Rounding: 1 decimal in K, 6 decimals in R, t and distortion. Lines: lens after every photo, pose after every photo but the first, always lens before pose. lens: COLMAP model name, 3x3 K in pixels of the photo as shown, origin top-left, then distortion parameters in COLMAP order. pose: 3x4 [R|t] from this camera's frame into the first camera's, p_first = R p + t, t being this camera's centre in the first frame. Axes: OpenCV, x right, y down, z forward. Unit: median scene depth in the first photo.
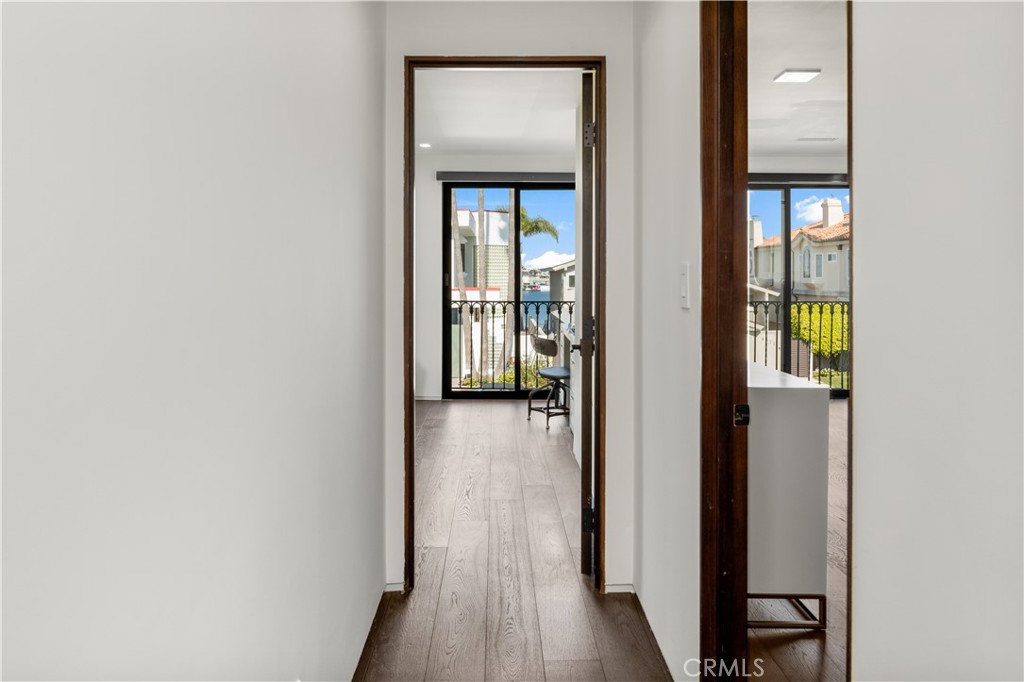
lens RADIAL K [[681.1, 0, 511.0], [0, 681.1, 341.6], [0, 0, 1]] dist [0.004679, 0.001058]
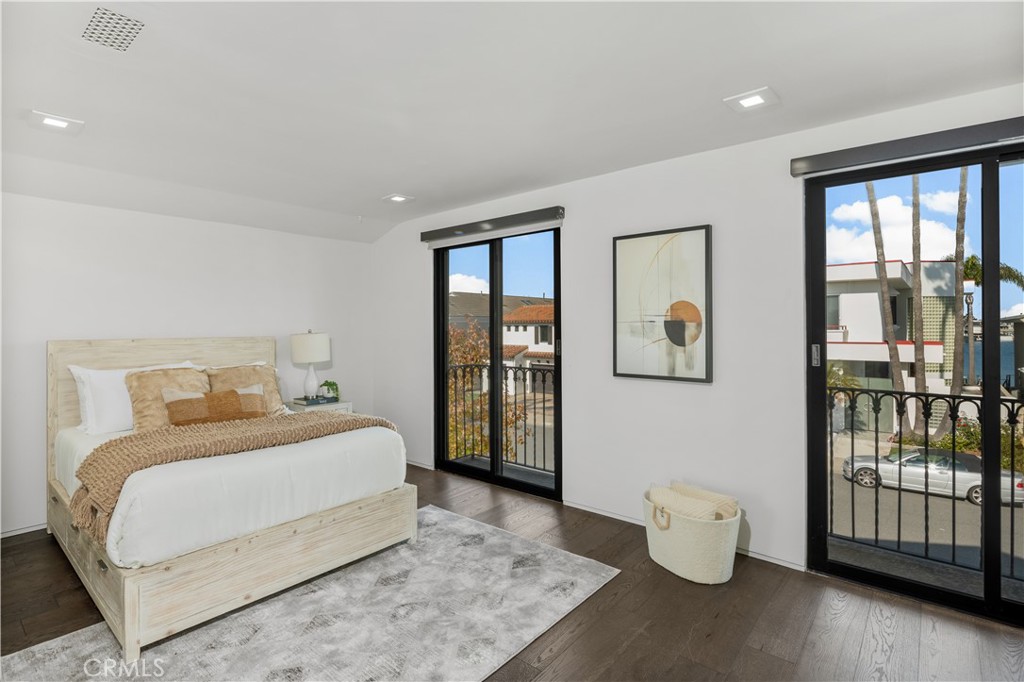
lens RADIAL K [[510.2, 0, 516.3], [0, 510.2, 325.4], [0, 0, 1]] dist [0.006161, 0.000368]
pose [[0.757990, -0.006685, -0.652232, -0.003185], [-0.058488, 0.995223, -0.078172, -0.024314], [0.649639, 0.097401, 0.753978, 0.186577]]
